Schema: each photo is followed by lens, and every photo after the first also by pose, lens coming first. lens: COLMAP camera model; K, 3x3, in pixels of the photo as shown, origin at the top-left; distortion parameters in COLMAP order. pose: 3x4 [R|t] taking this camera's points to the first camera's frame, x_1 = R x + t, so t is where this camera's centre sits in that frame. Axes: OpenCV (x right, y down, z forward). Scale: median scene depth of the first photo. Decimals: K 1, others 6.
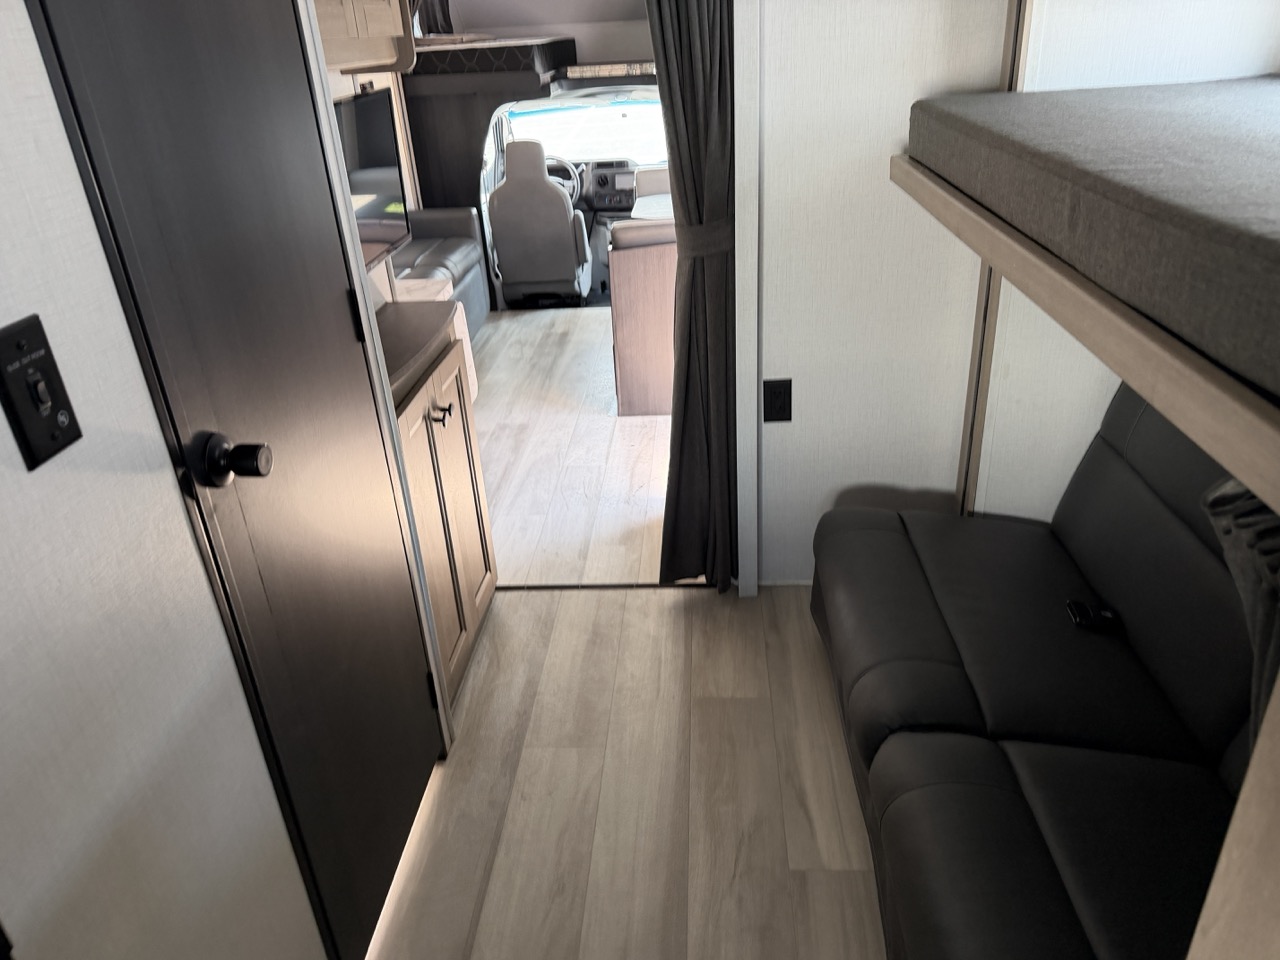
lens RADIAL K [[904.5, 0, 633.7], [0, 904.5, 486.8], [0, 0, 1]] dist [0.077086, -0.101057]
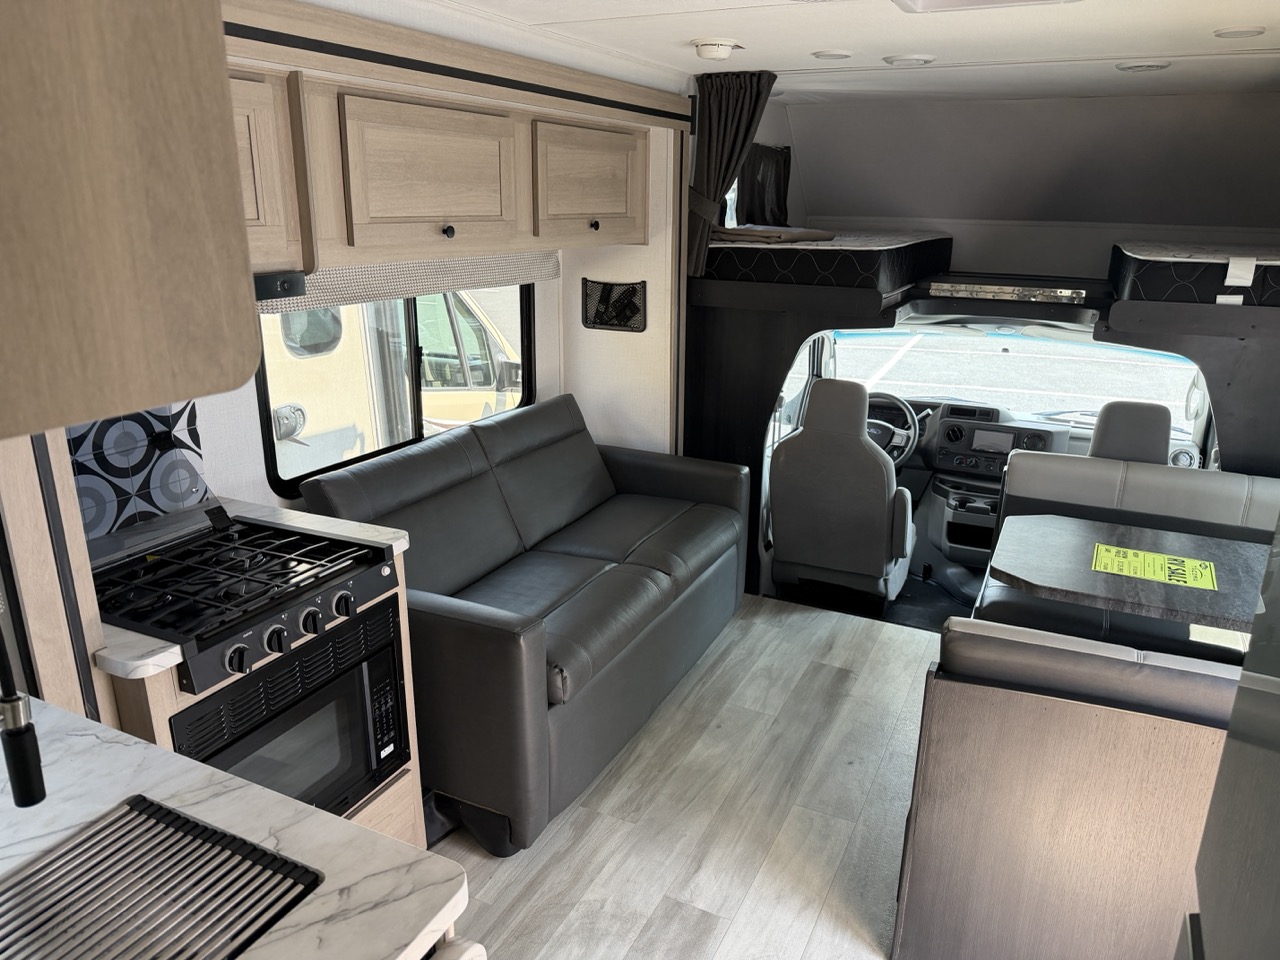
lens RADIAL K [[904.5, 0, 628.8], [0, 904.5, 490.0], [0, 0, 1]] dist [0.077086, -0.101057]
pose [[0.921645, 0.178446, -0.344568, -0.023108], [-0.229039, 0.966969, -0.111855, -0.243158], [0.313227, 0.182010, 0.932074, 0.430592]]
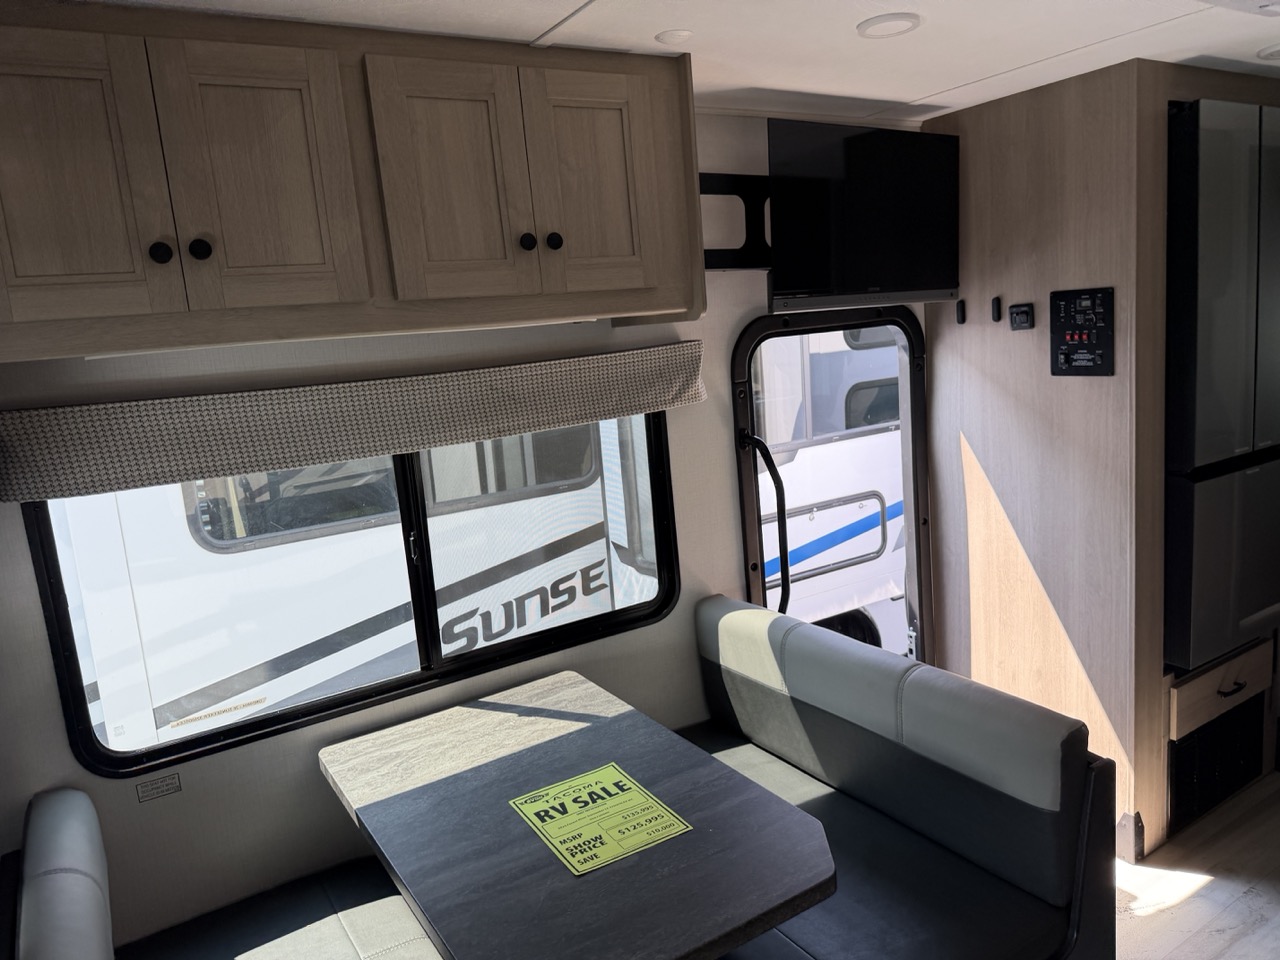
lens RADIAL K [[904.5, 0, 649.9], [0, 904.5, 475.1], [0, 0, 1]] dist [0.077086, -0.101057]
pose [[-0.591424, -0.026865, 0.805913, -0.228404], [0.462102, 0.807759, 0.366043, -0.585699], [-0.660817, 0.588901, -0.465314, 1.172586]]
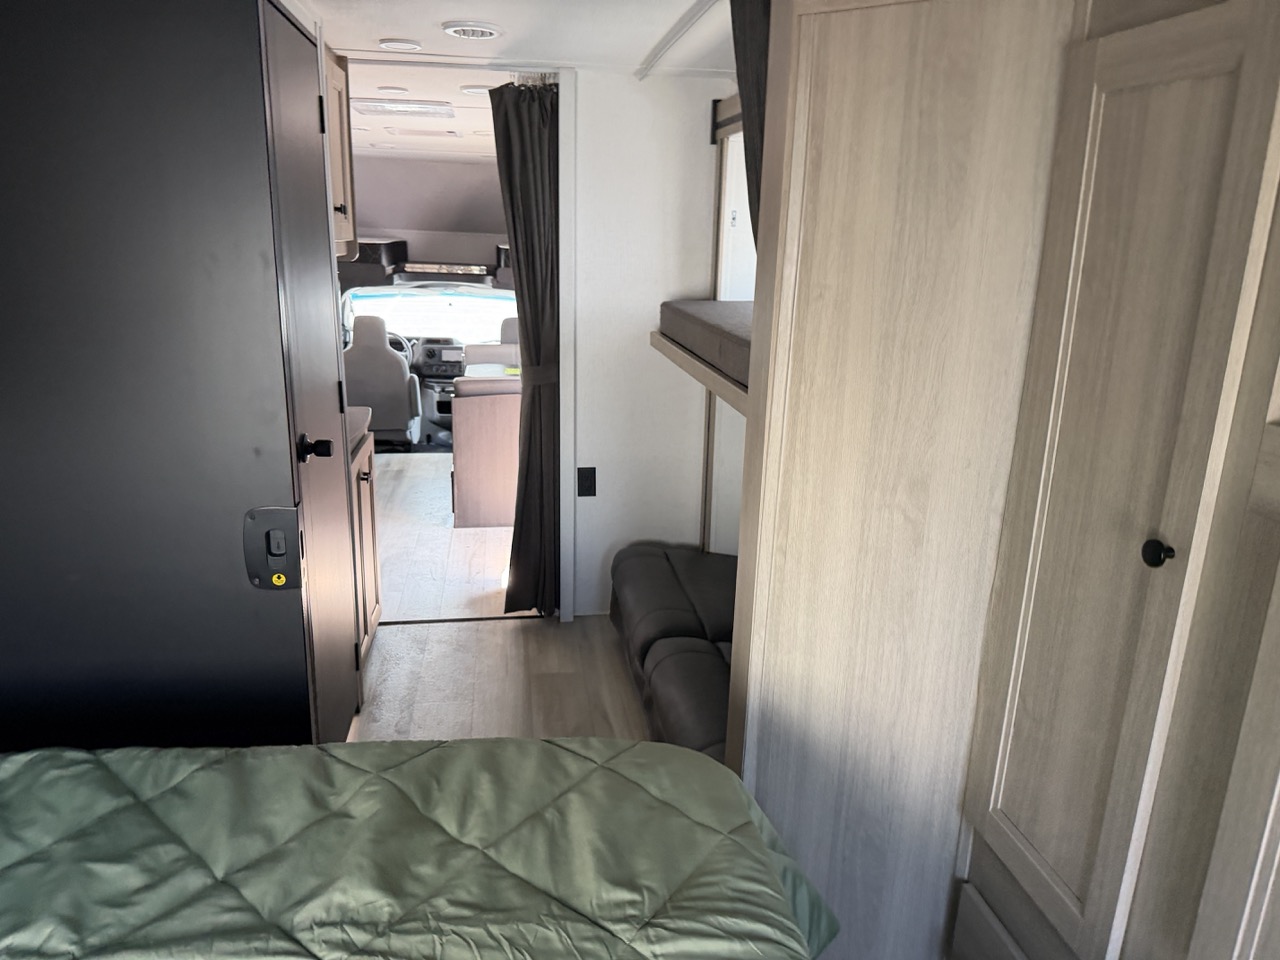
lens RADIAL K [[904.5, 0, 636.9], [0, 904.5, 492.4], [0, 0, 1]] dist [0.077086, -0.101057]
pose [[0.973815, 0.022132, 0.226263, -0.055731], [0.021983, 0.981419, -0.190612, 0.117530], [-0.226277, 0.190595, 0.955234, -0.255019]]
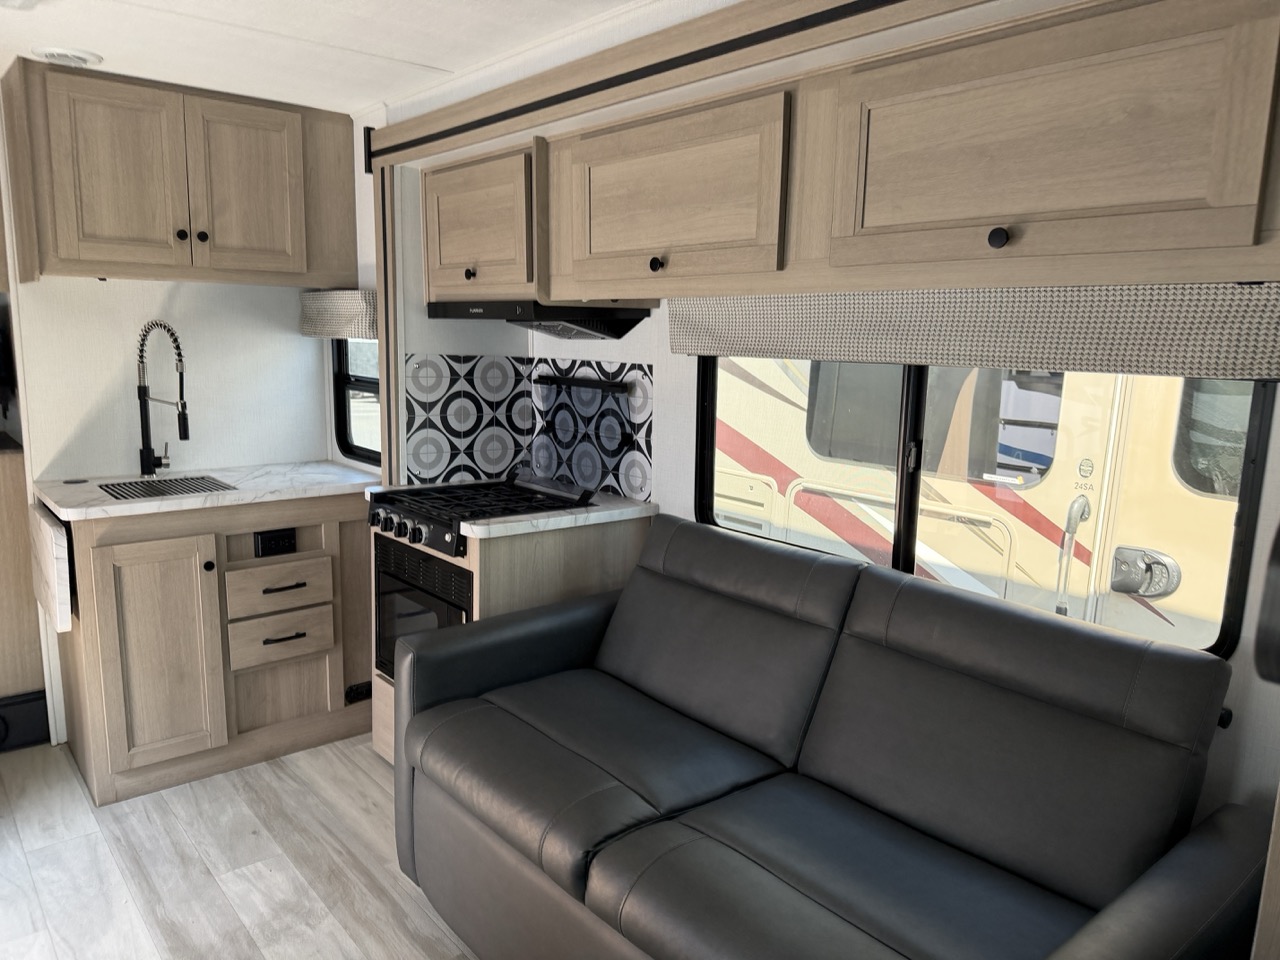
lens RADIAL K [[904.5, 0, 635.5], [0, 904.5, 489.8], [0, 0, 1]] dist [0.077086, -0.101057]
pose [[-0.724488, 0.159420, -0.670598, -0.001620], [-0.294539, 0.807992, 0.510290, -0.598179], [0.623189, 0.567216, -0.538426, 1.252988]]
